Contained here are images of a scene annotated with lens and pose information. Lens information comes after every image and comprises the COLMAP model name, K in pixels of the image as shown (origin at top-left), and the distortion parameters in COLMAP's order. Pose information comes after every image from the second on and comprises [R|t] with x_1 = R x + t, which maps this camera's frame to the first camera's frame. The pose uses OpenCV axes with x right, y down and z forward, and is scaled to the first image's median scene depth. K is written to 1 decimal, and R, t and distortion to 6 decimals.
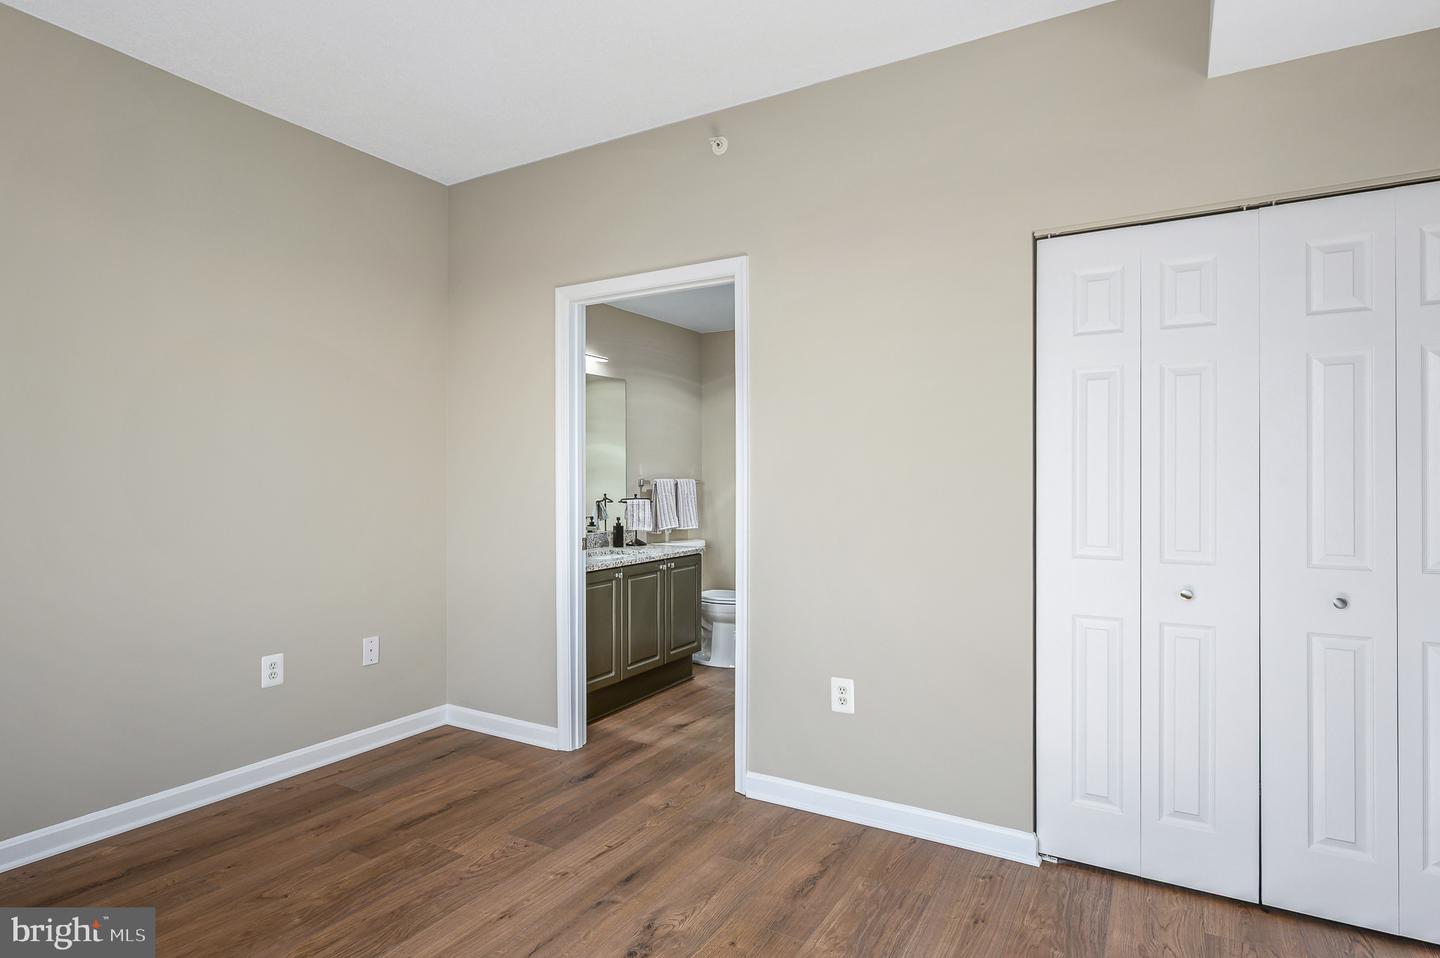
lens RADIAL K [[750.2, 0, 718.8], [0, 750.2, 481.3], [0, 0, 1]] dist [-0.001084, -0.000048]
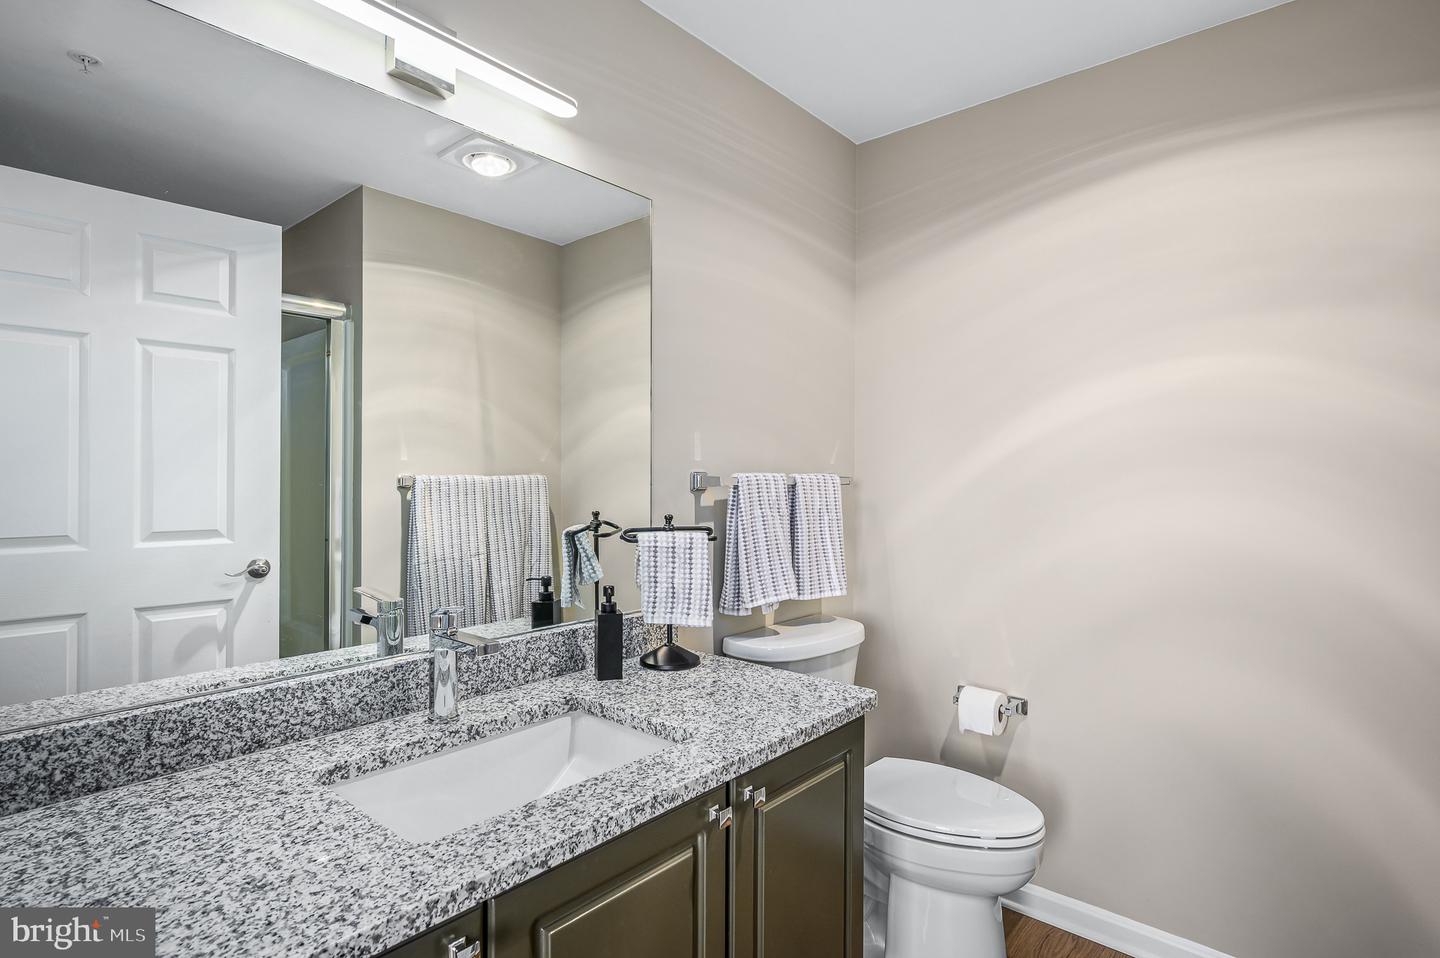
lens RADIAL K [[741.0, 0, 719.5], [0, 741.0, 478.5], [0, 0, 1]] dist [0.003612, 0.000044]
pose [[0.983294, -0.000074, -0.182026, -0.024612], [-0.000761, 0.999990, -0.004517, 0.001687], [0.182025, 0.004580, 0.983283, 0.631998]]
